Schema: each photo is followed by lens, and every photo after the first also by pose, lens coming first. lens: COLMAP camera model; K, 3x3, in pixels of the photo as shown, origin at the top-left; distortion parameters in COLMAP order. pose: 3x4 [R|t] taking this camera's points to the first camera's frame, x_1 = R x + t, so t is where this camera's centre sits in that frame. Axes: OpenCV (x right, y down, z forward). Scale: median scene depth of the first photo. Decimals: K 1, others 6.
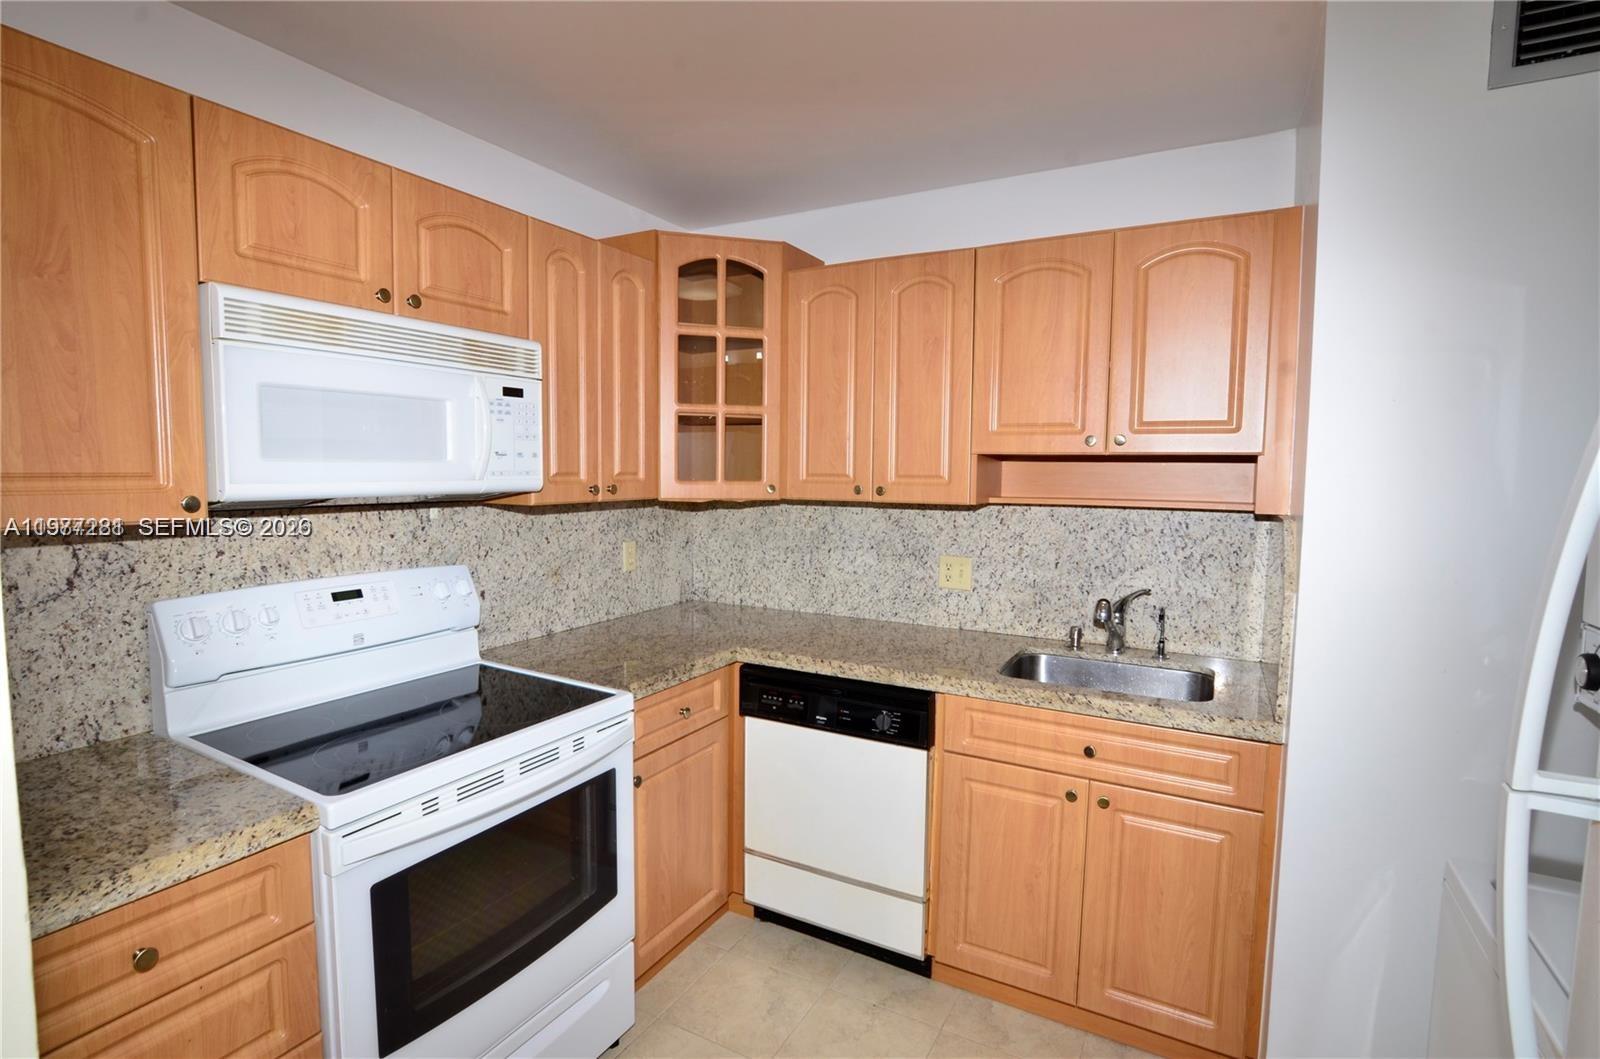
lens RADIAL K [[773.5, 0, 789.5], [0, 773.5, 529.1], [0, 0, 1]] dist [-0.036411, 0.007434]
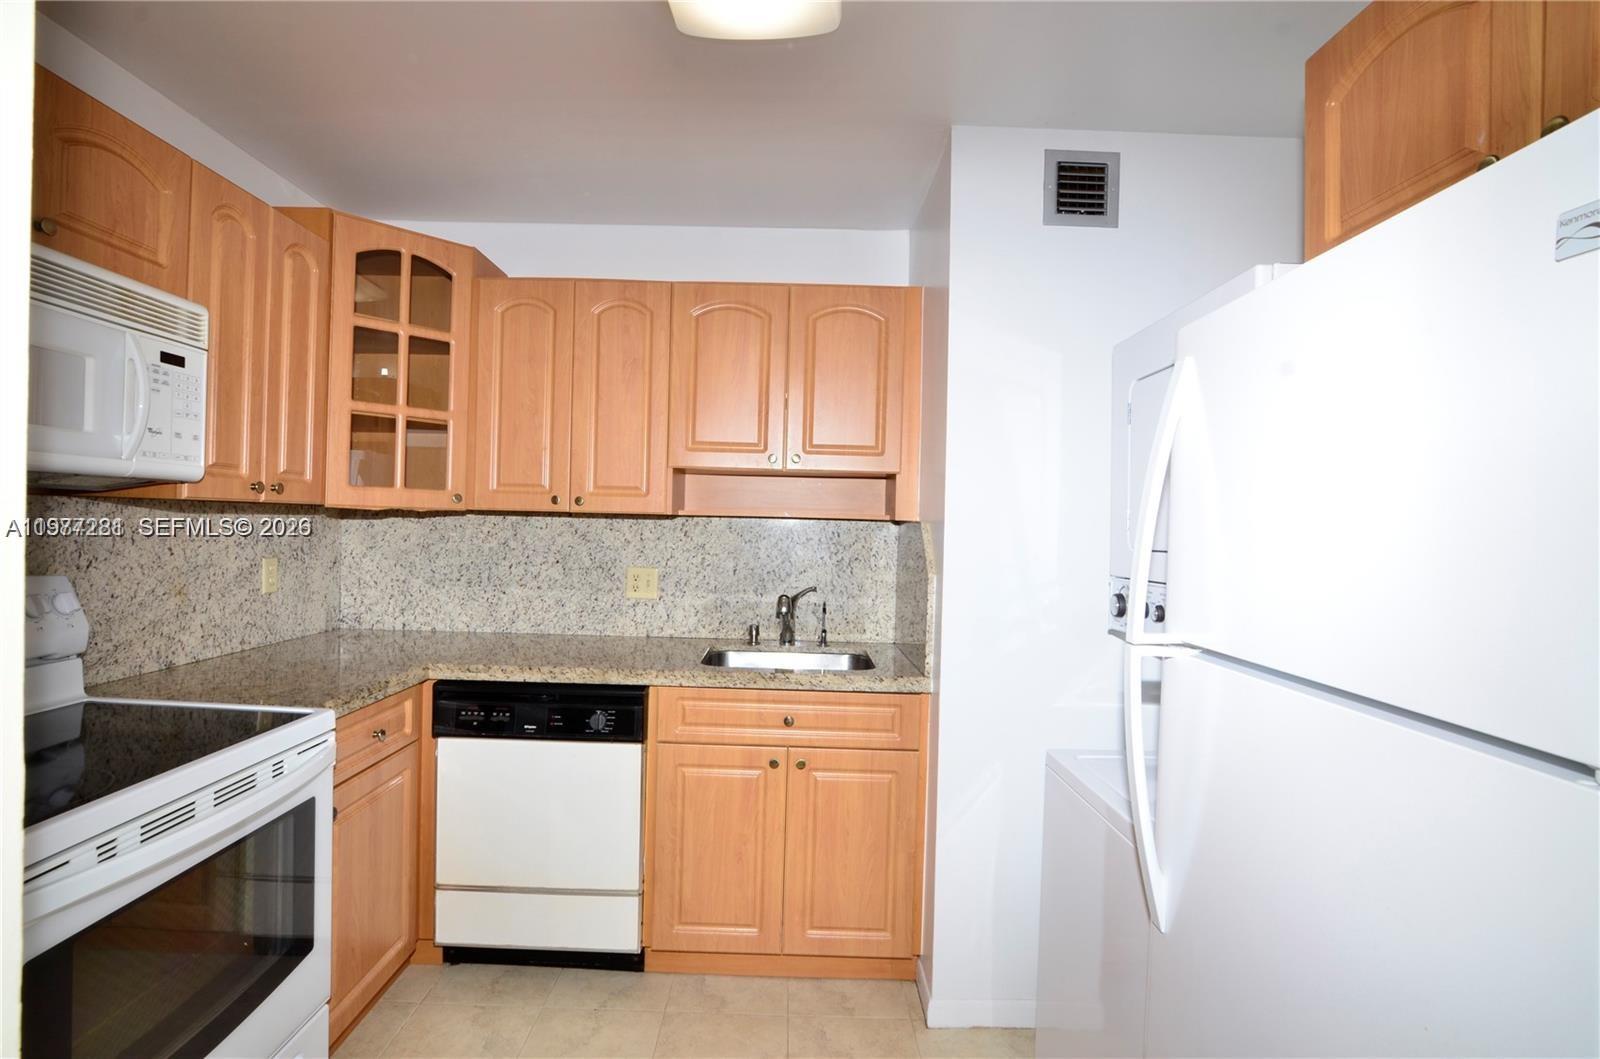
lens RADIAL K [[773.5, 0, 789.5], [0, 773.5, 529.1], [0, 0, 1]] dist [-0.036411, 0.007434]
pose [[0.870925, 0.010255, 0.491309, -0.153438], [0.021659, 0.998010, -0.059225, 0.059008], [-0.490939, 0.062222, 0.868969, -0.024742]]
